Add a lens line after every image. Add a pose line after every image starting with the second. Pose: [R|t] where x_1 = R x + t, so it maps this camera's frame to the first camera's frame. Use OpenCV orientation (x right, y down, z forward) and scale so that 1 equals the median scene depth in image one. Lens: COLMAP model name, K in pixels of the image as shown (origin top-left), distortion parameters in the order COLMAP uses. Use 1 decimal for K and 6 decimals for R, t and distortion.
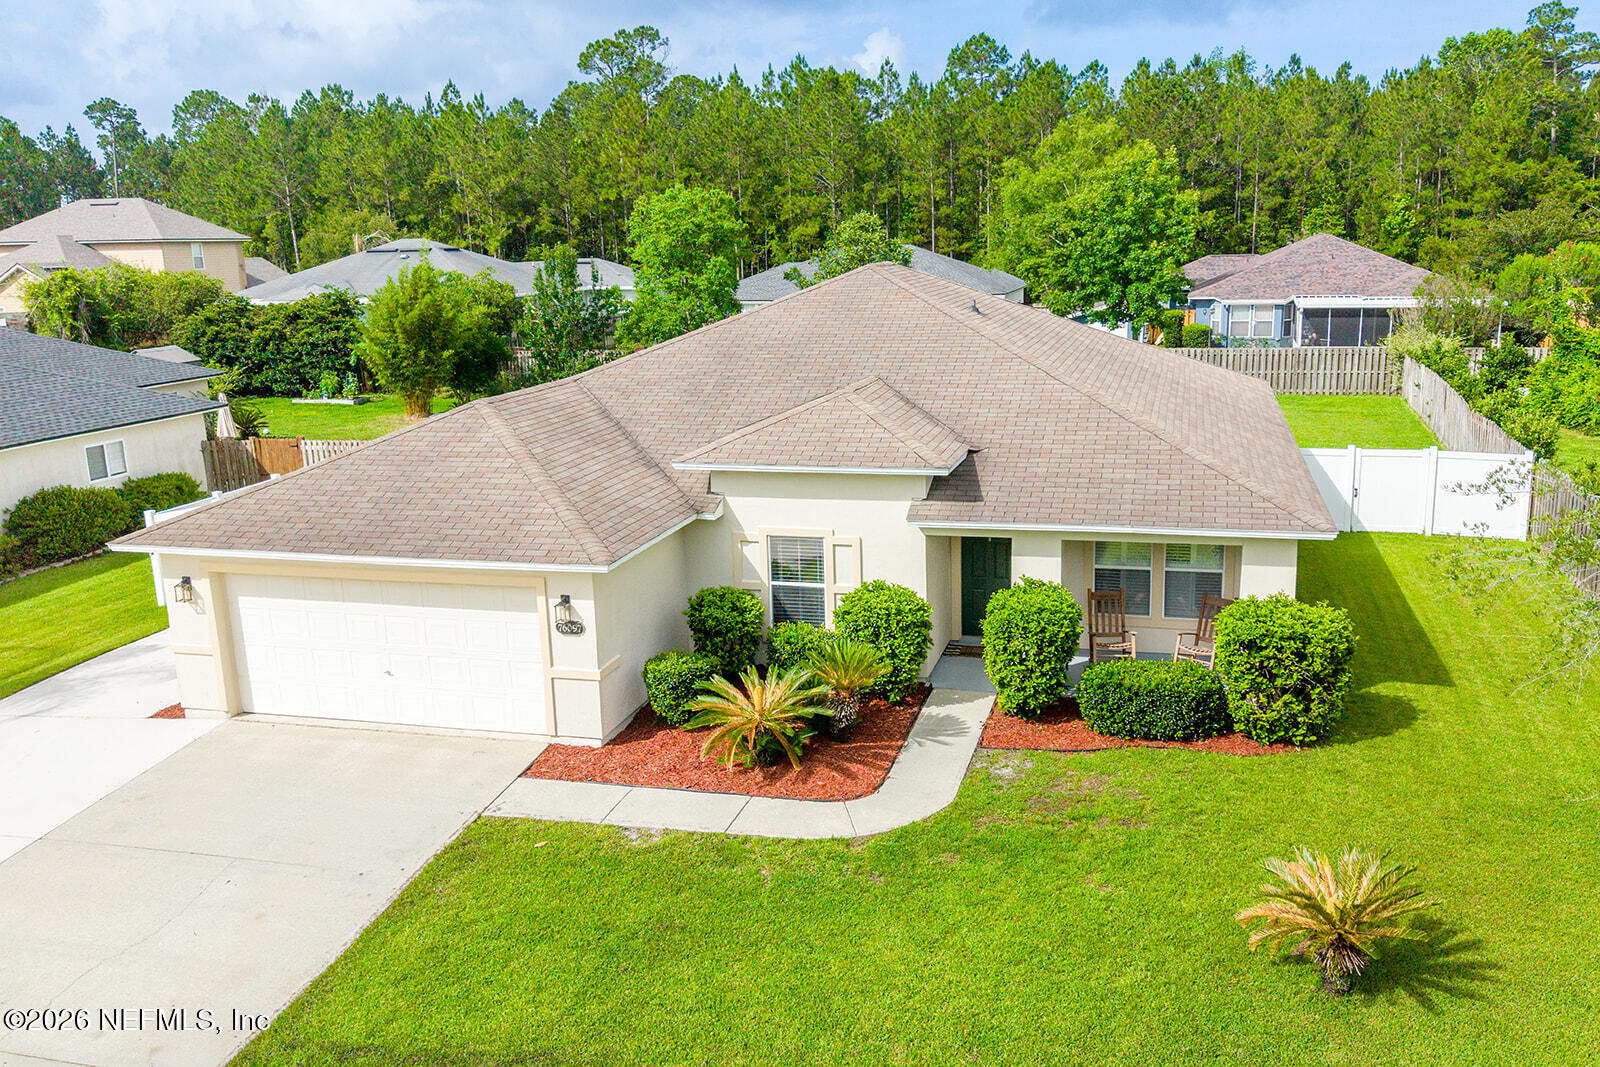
lens RADIAL K [[1377.8, 0, 875.7], [0, 1377.8, 511.4], [0, 0, 1]] dist [-0.007117, -0.011241]
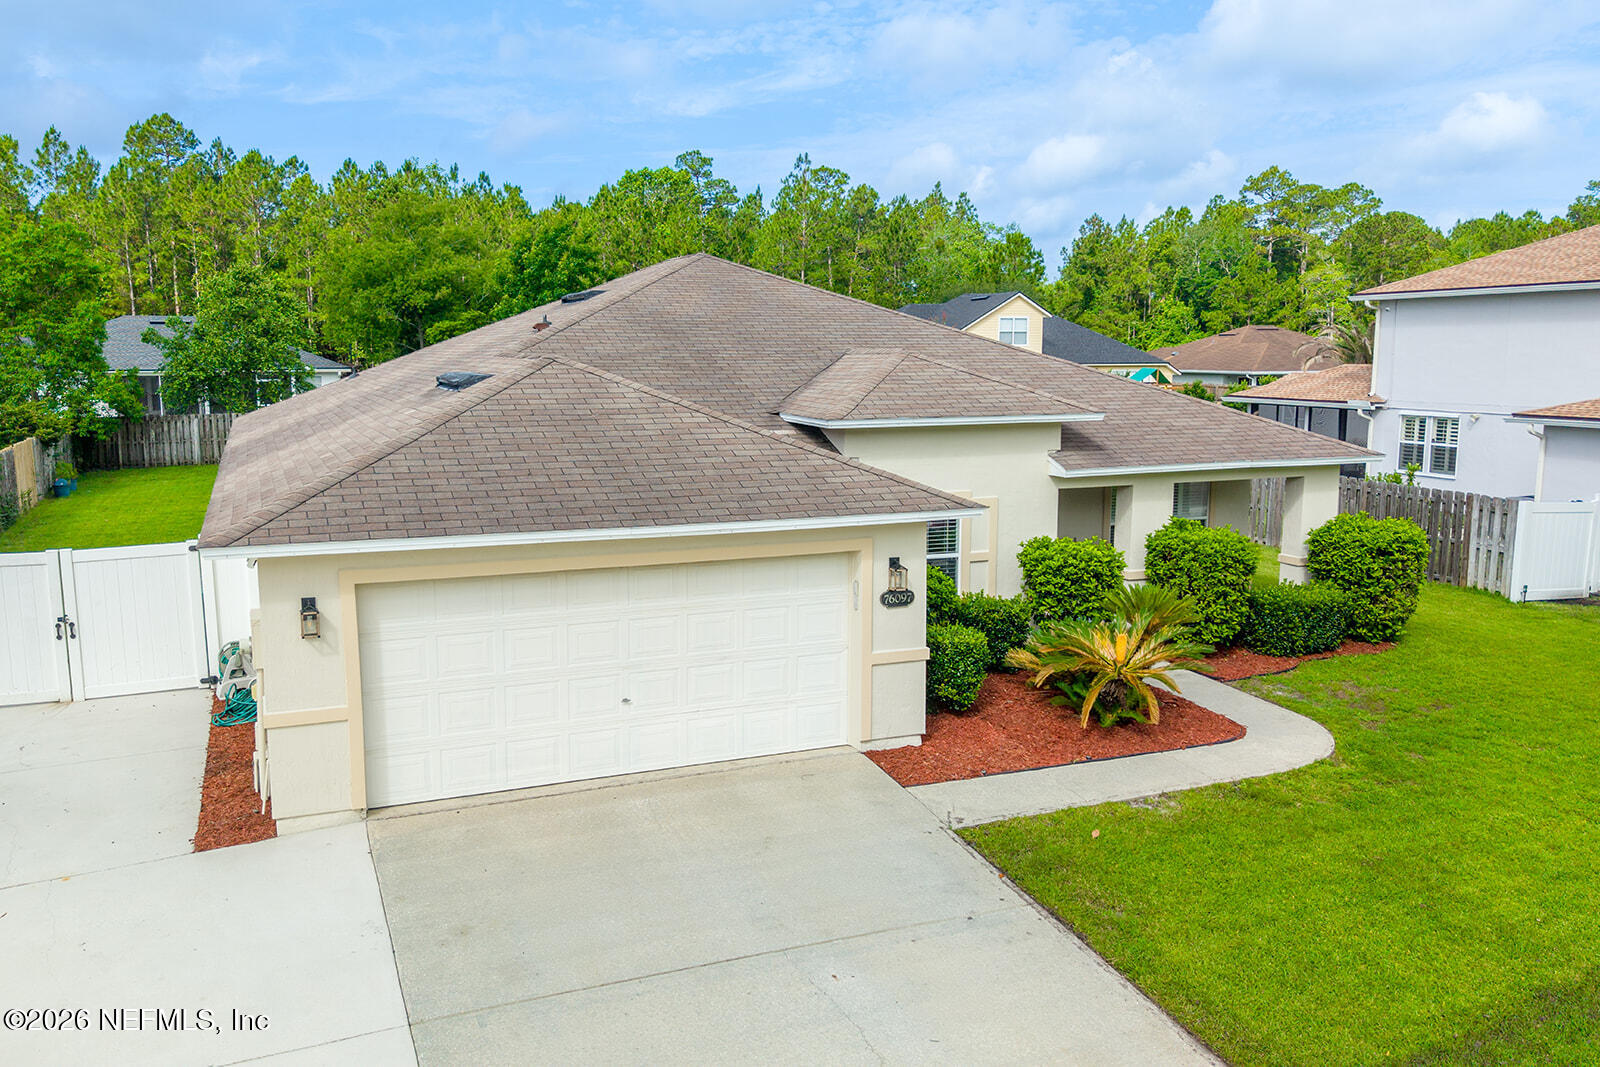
lens RADIAL K [[1315.4, 0, 742.8], [0, 1315.4, 488.6], [0, 0, 1]] dist [0.013657, -0.023575]
pose [[0.789808, -0.033558, 0.612435, -0.289210], [0.104581, 0.991249, -0.080555, 0.027815], [-0.604372, 0.127672, 0.786406, 0.165347]]
